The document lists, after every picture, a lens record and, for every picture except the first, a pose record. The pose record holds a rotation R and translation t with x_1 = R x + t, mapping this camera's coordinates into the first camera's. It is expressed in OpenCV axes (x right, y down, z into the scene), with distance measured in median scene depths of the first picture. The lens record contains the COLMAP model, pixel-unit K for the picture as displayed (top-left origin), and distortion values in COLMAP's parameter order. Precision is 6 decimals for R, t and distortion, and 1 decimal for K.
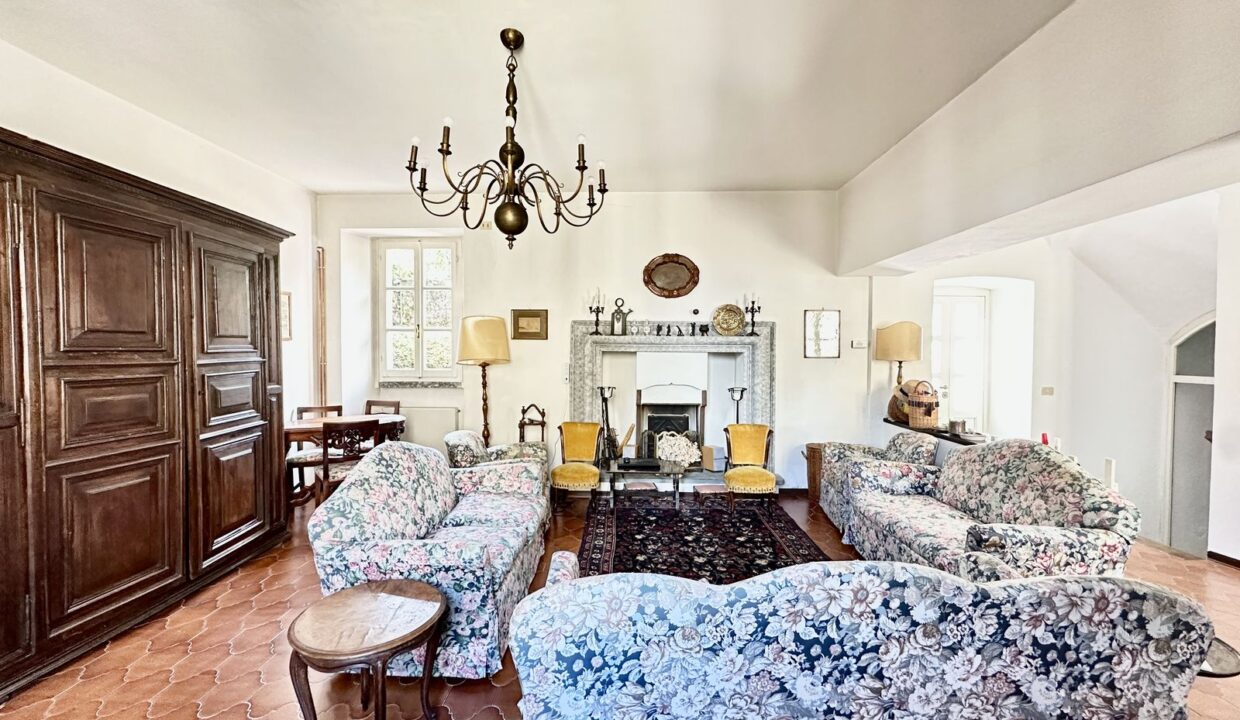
lens RADIAL K [[492.4, 0, 621.5], [0, 492.4, 360.2], [0, 0, 1]] dist [-0.000362, -0.000288]
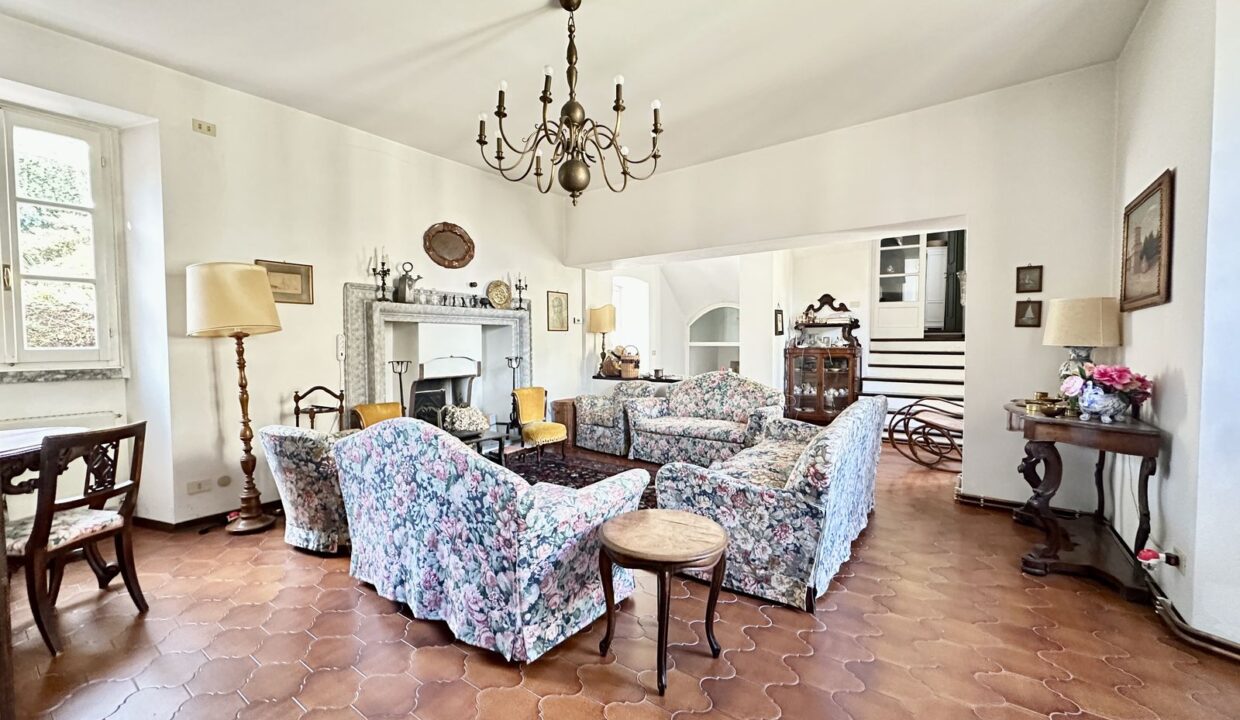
lens RADIAL K [[492.4, 0, 619.6], [0, 492.4, 358.8], [0, 0, 1]] dist [-0.000362, -0.000288]
pose [[0.576245, -0.037654, 0.816409, -0.527202], [0.026144, 0.999276, 0.027635, 0.036203], [-0.816859, 0.005419, 0.576812, 0.164775]]
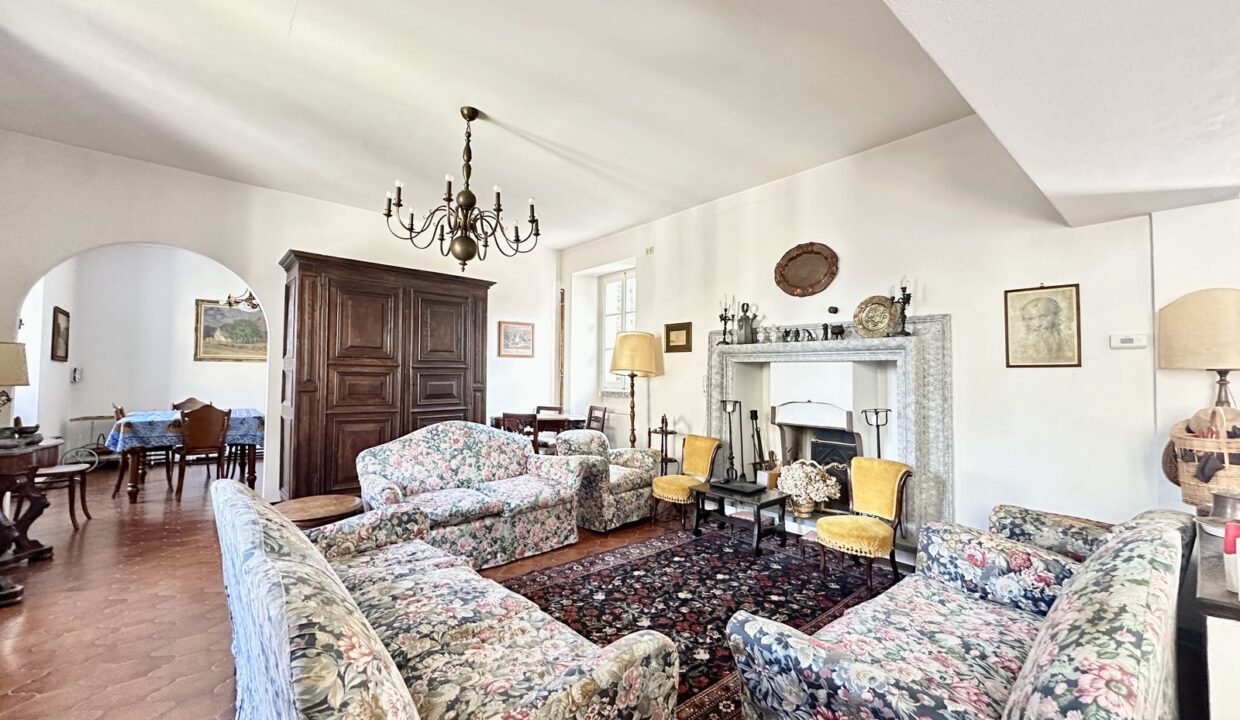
lens RADIAL K [[492.4, 0, 621.1], [0, 492.4, 360.5], [0, 0, 1]] dist [-0.000362, -0.000288]
pose [[0.676890, -0.019024, -0.735838, 0.511241], [-0.025949, 0.998428, -0.049683, 0.030819], [0.735626, 0.052724, 0.675333, 0.226508]]
